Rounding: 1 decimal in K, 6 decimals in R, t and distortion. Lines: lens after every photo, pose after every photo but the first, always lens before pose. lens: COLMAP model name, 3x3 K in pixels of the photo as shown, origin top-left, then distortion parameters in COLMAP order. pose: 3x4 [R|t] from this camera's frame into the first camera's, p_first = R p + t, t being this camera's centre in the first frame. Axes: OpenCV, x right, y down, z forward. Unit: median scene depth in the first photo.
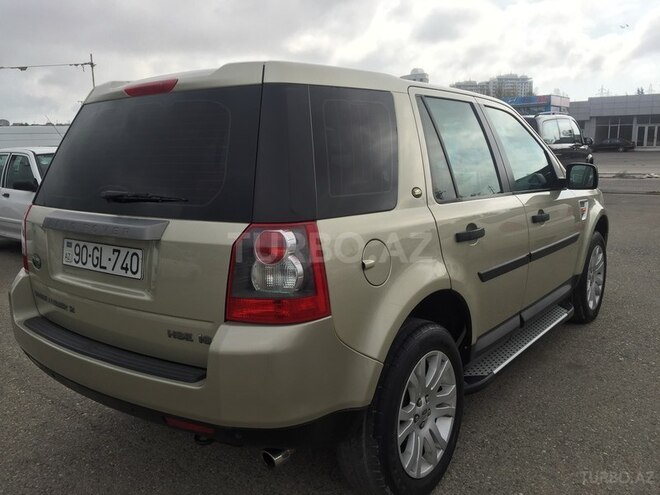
lens RADIAL K [[558.9, 0, 330.0], [0, 558.9, 247.5], [0, 0, 1]] dist [0.008361, -0.057749]
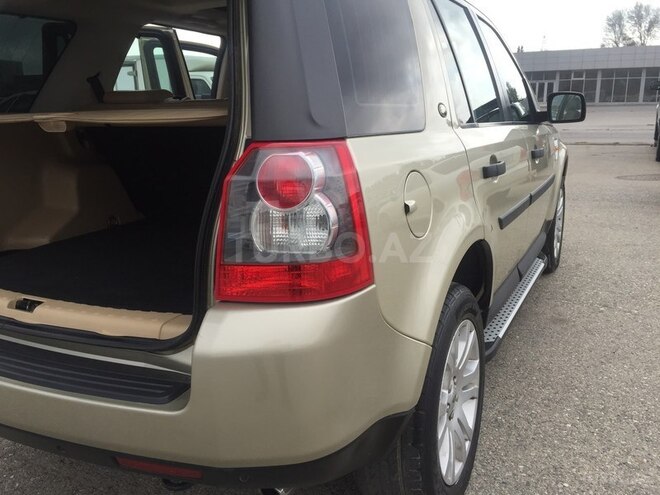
lens RADIAL K [[558.9, 0, 330.0], [0, 558.9, 247.5], [0, 0, 1]] dist [0.008361, -0.057749]
pose [[0.982368, -0.047305, 0.180875, -0.129853], [0.034224, 0.996614, 0.074767, 0.021490], [-0.183799, -0.067259, 0.980660, 0.284723]]
